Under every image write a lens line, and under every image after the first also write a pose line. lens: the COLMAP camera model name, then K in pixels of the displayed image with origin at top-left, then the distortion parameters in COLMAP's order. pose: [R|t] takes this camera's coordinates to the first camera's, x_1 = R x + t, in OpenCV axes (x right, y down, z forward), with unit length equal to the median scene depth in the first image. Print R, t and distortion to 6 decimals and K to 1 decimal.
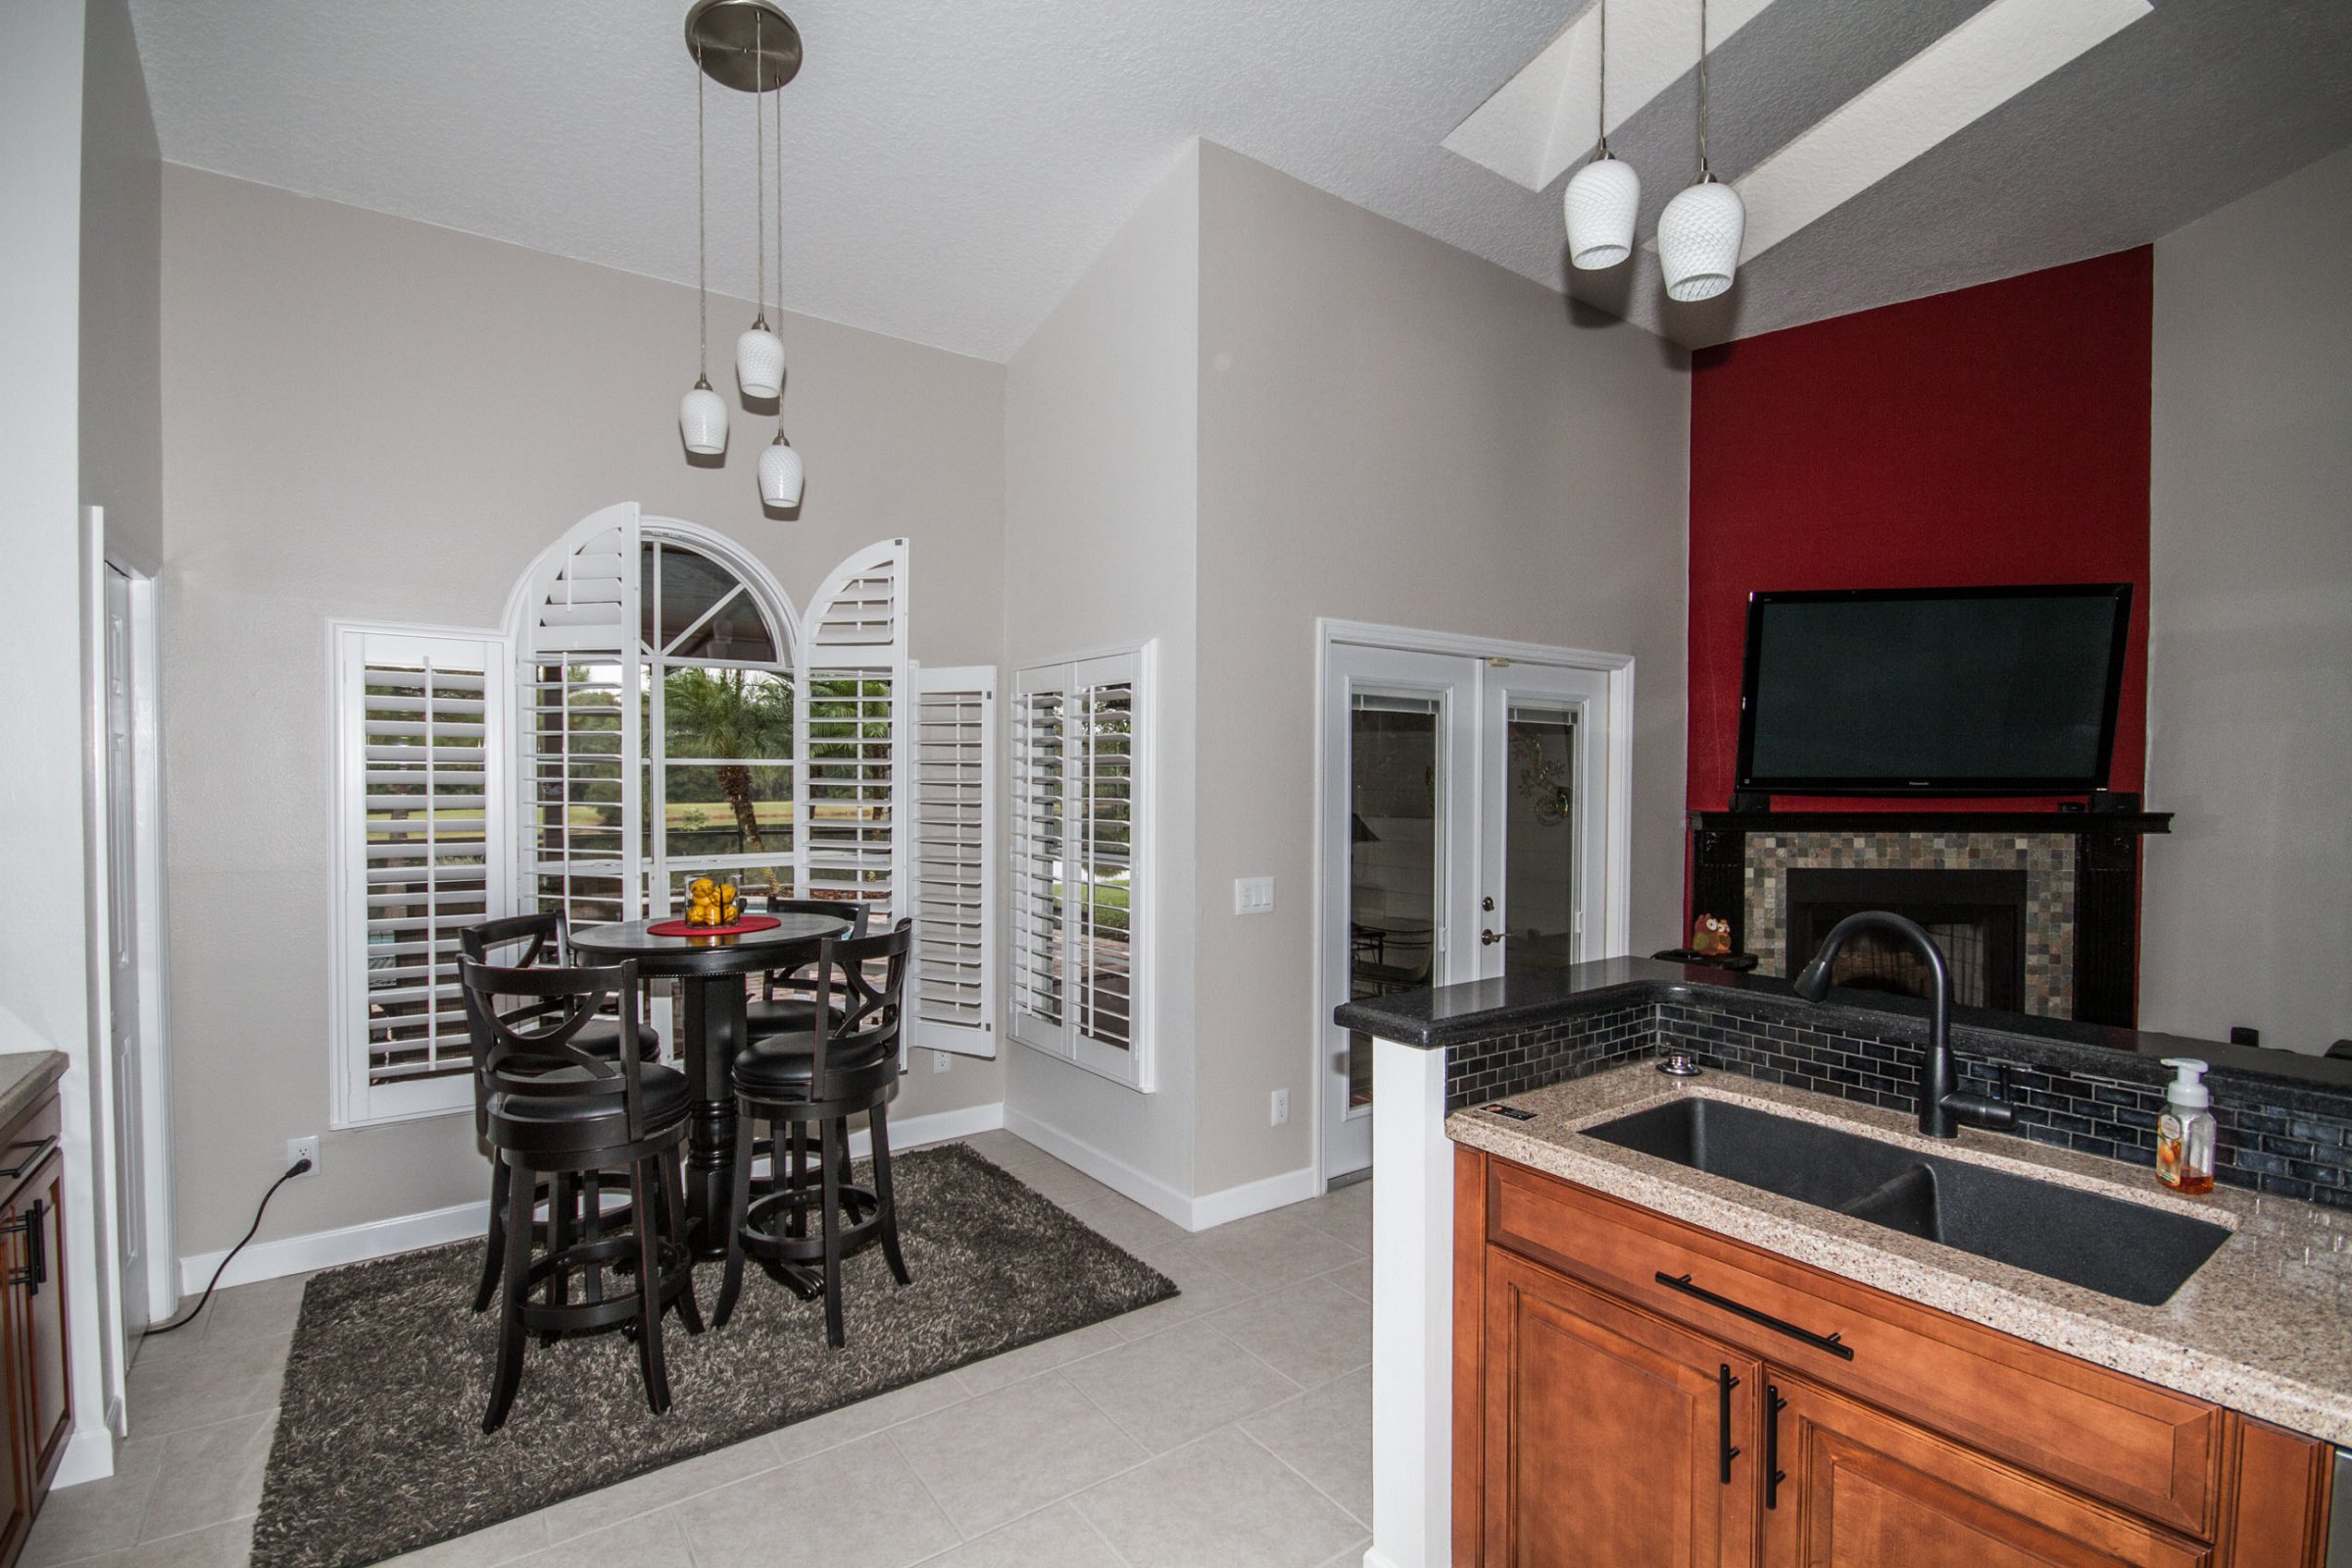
lens RADIAL K [[1117.3, 0, 1167.0], [0, 1117.3, 794.6], [0, 0, 1]] dist [0.001819, -0.004399]
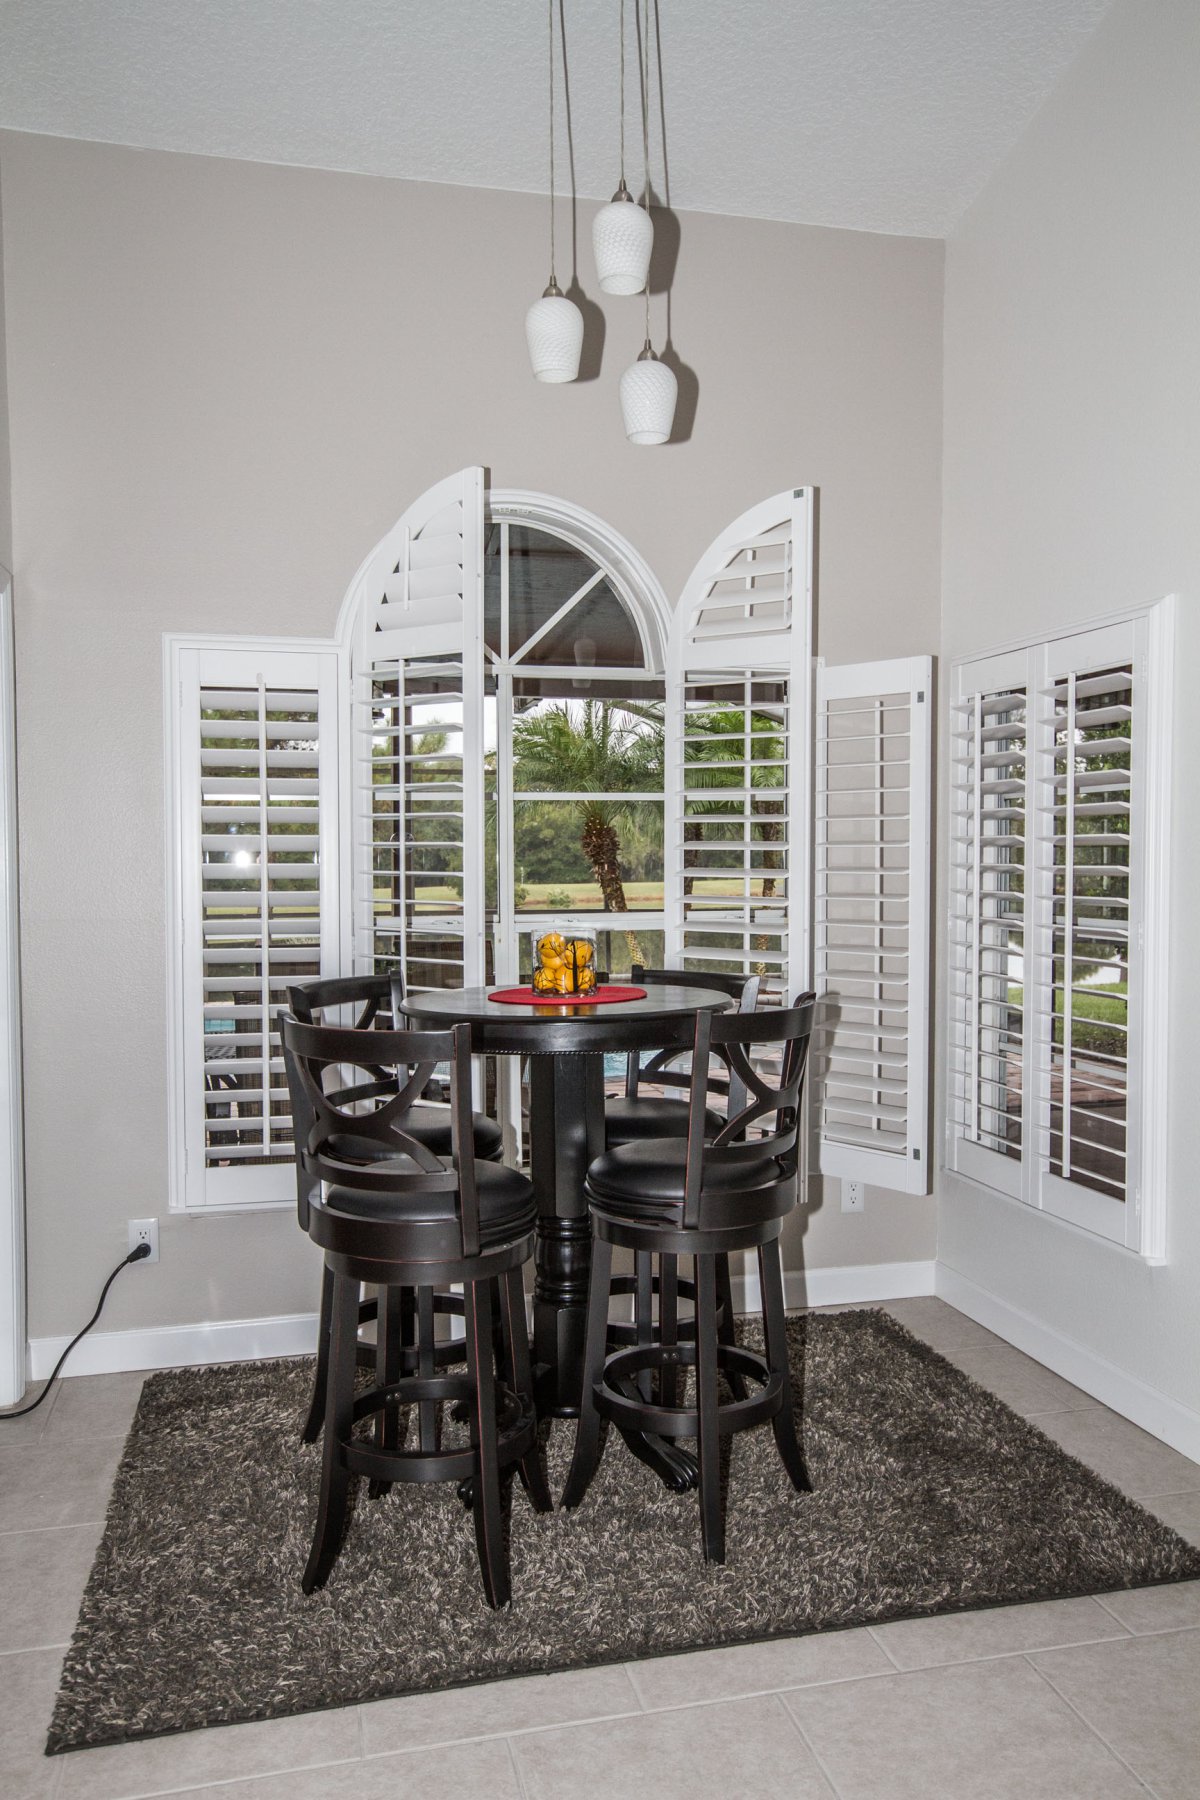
lens RADIAL K [[1371.0, 0, 611.0], [0, 1371.0, 898.2], [0, 0, 1]] dist [0.004014, 0.035694]
pose [[0.933650, 0.005636, -0.358143, -0.030889], [-0.003296, 0.999969, 0.007146, 0.041594], [0.358172, -0.005491, 0.933640, 0.110984]]
